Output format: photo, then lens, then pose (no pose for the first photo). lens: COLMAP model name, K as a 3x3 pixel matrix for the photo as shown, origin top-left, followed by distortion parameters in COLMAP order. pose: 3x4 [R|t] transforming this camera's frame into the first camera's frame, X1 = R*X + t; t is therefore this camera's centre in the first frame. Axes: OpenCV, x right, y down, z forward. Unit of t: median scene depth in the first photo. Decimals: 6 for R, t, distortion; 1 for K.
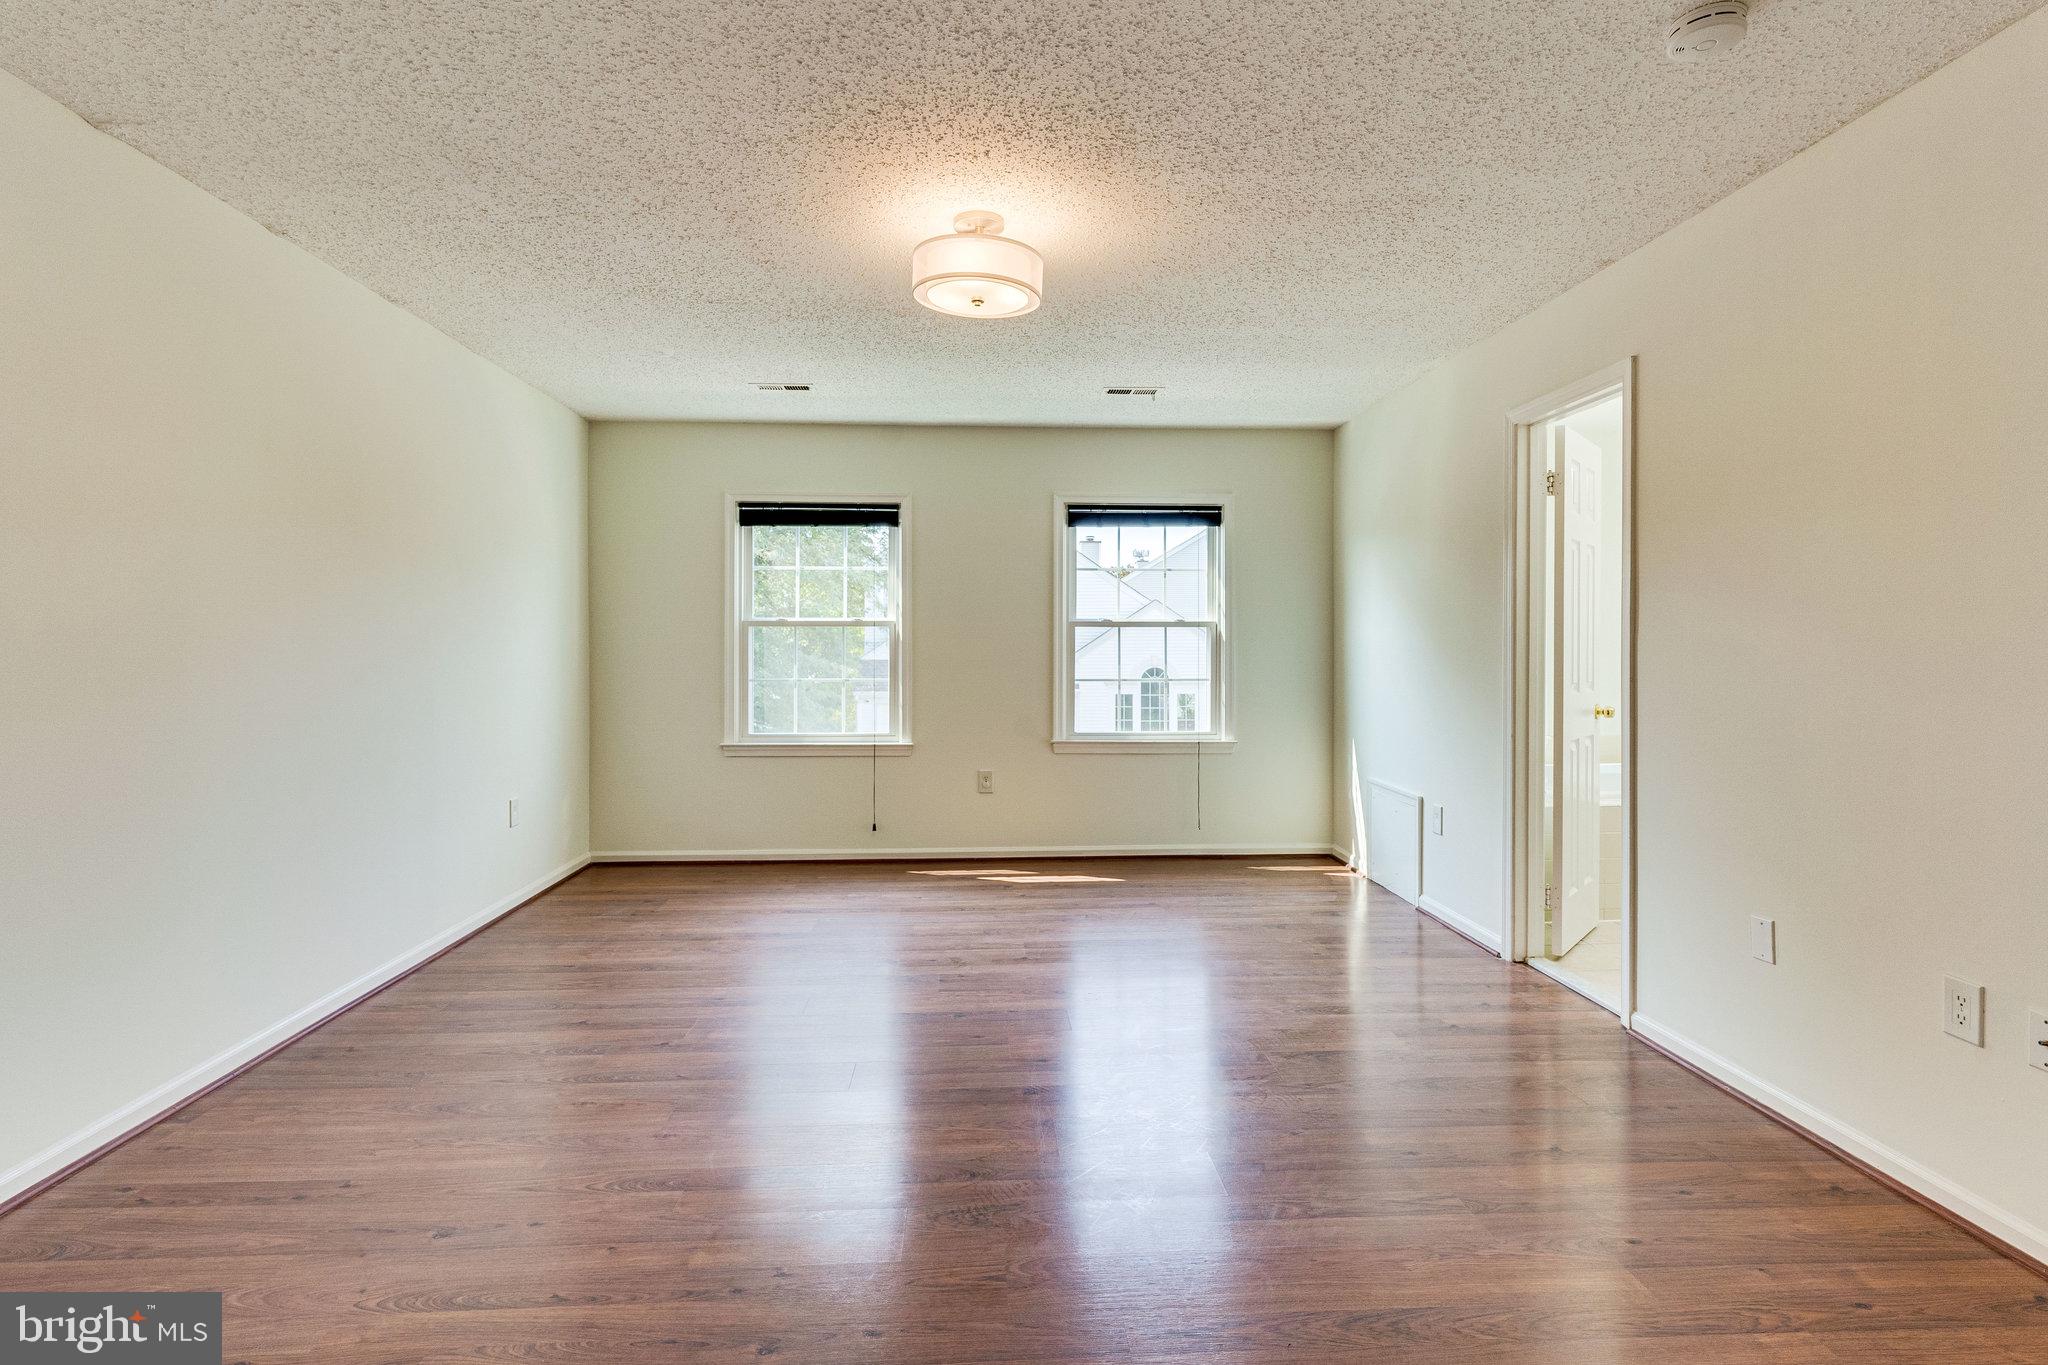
lens RADIAL K [[995.4, 0, 1029.8], [0, 995.4, 660.7], [0, 0, 1]] dist [0.002815, 0.000756]
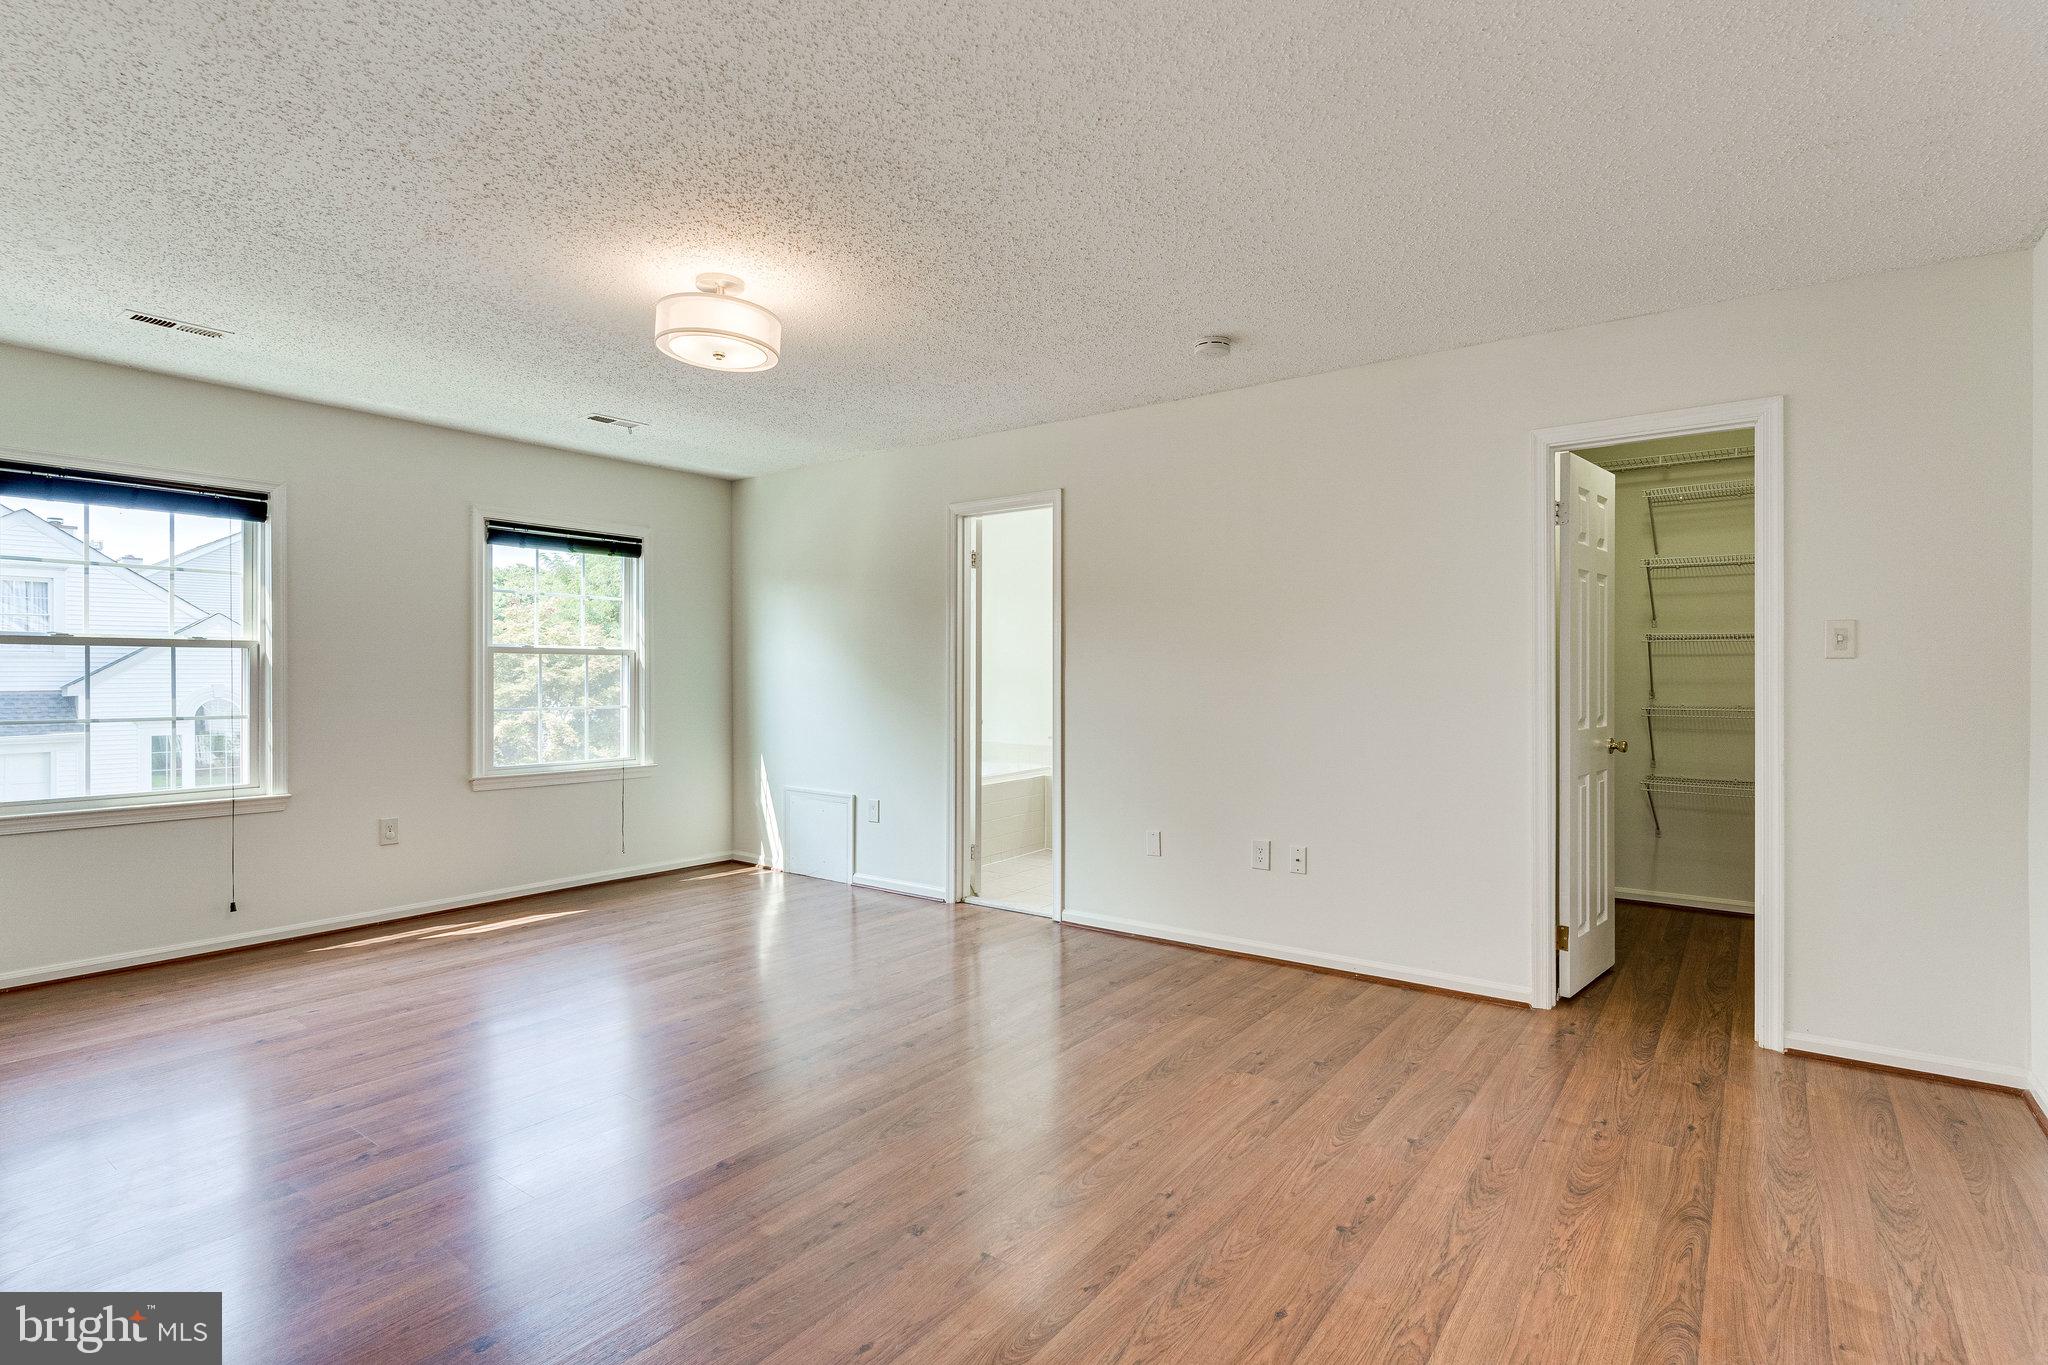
lens RADIAL K [[995.4, 0, 1036.3], [0, 995.4, 687.0], [0, 0, 1]] dist [0.002815, 0.000756]
pose [[0.635729, -0.007783, 0.771873, -0.356064], [0.008438, 0.999959, 0.003134, -0.000579], [-0.771866, 0.004521, 0.635769, 0.024468]]
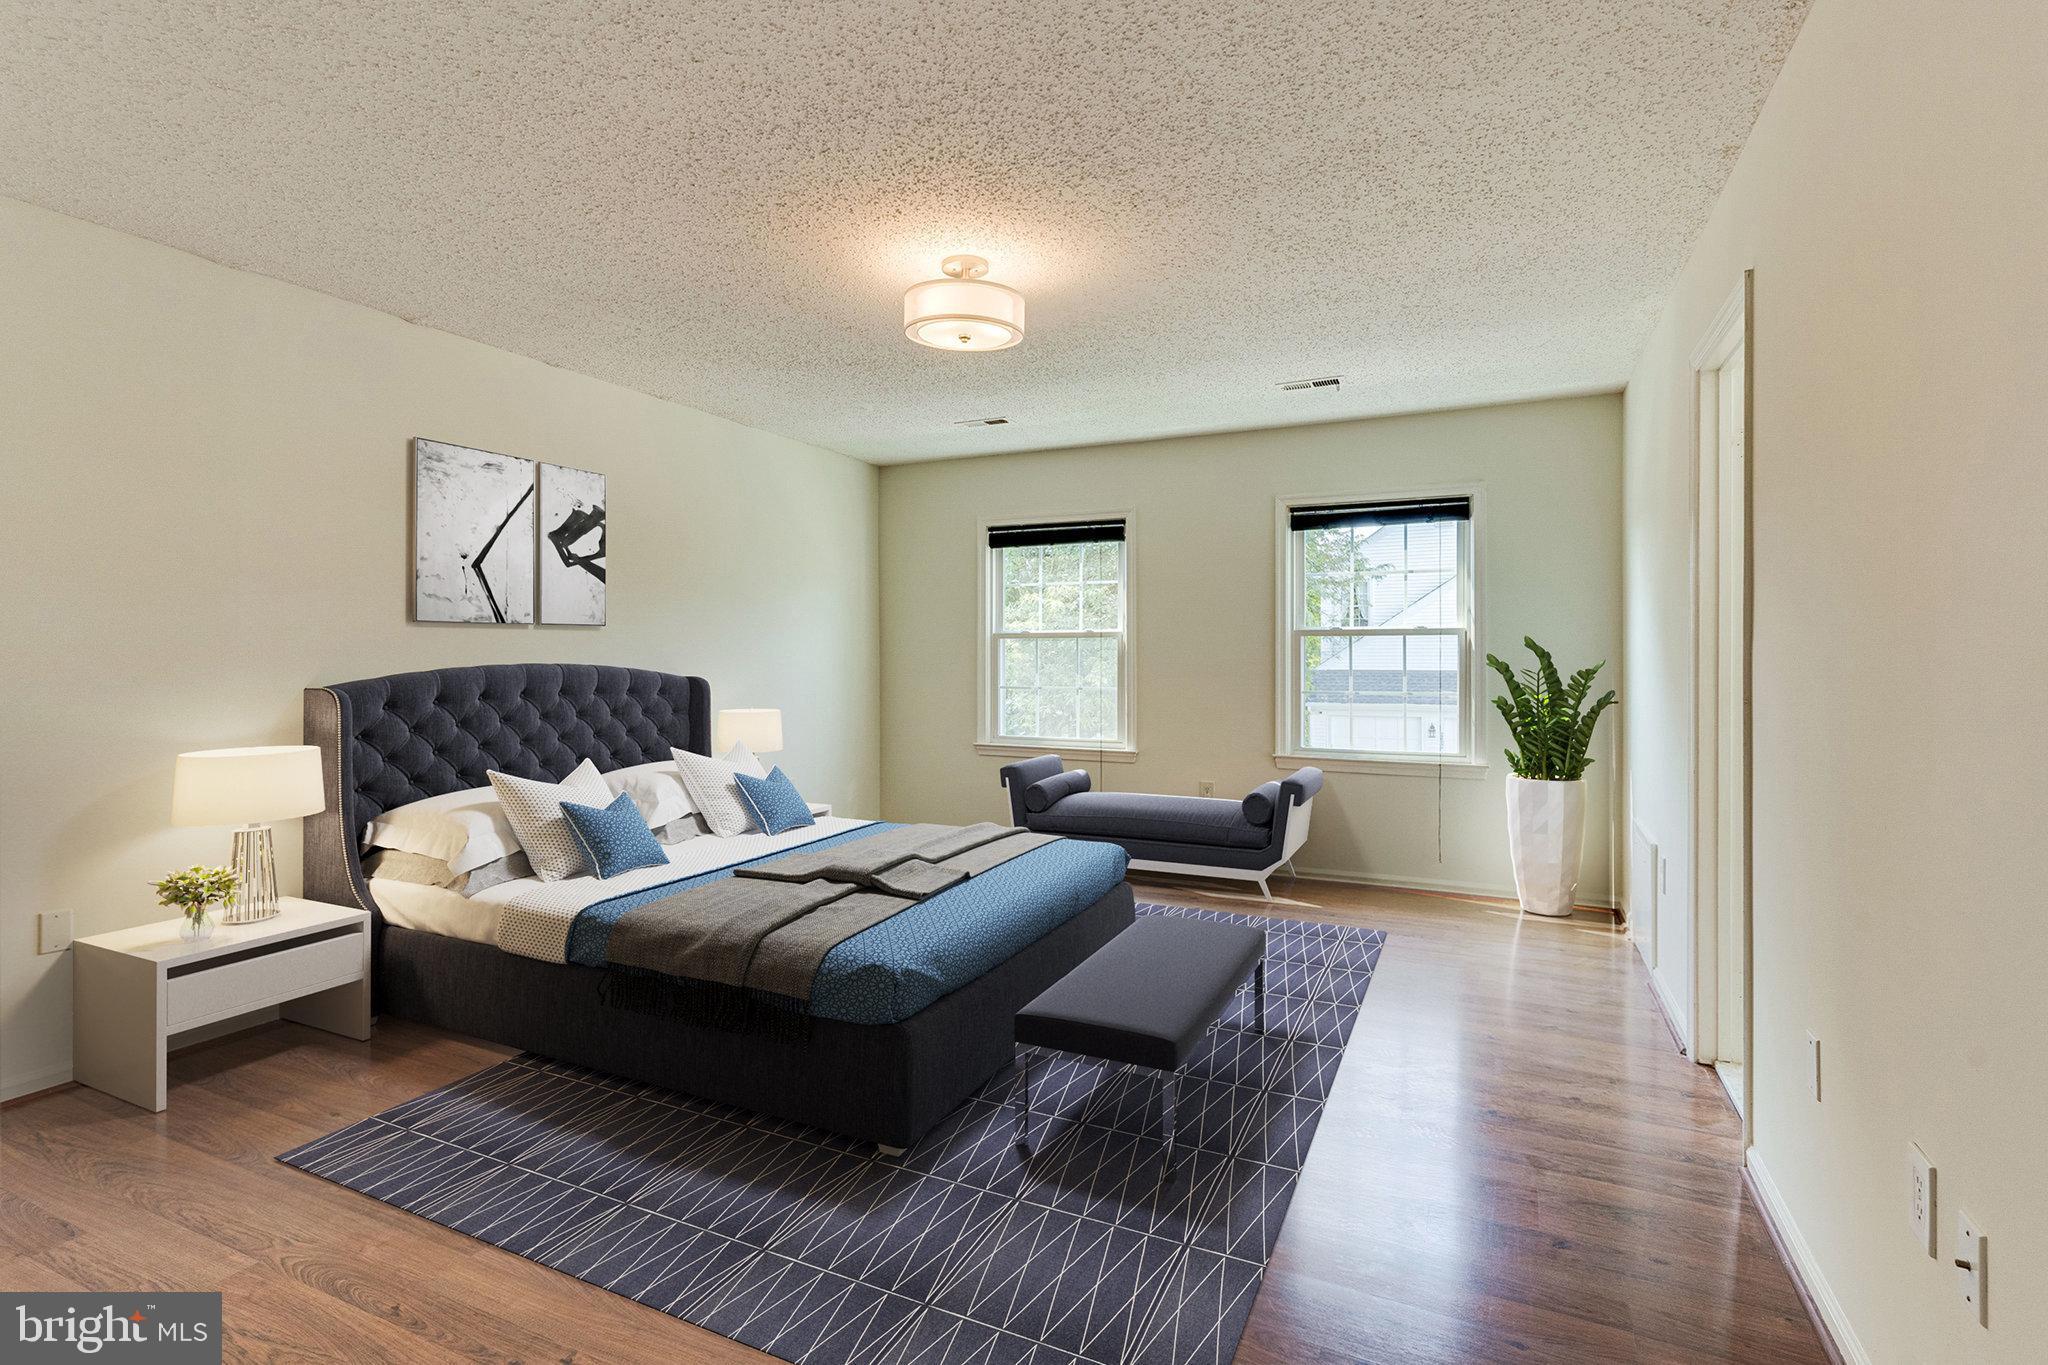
lens RADIAL K [[995.4, 0, 1028.1], [0, 995.4, 666.3], [0, 0, 1]] dist [0.002815, 0.000756]
pose [[0.875245, 0.005684, -0.483646, 0.283158], [-0.007741, 0.999967, -0.002257, -0.000888], [0.483618, 0.005719, 0.875261, 0.046110]]
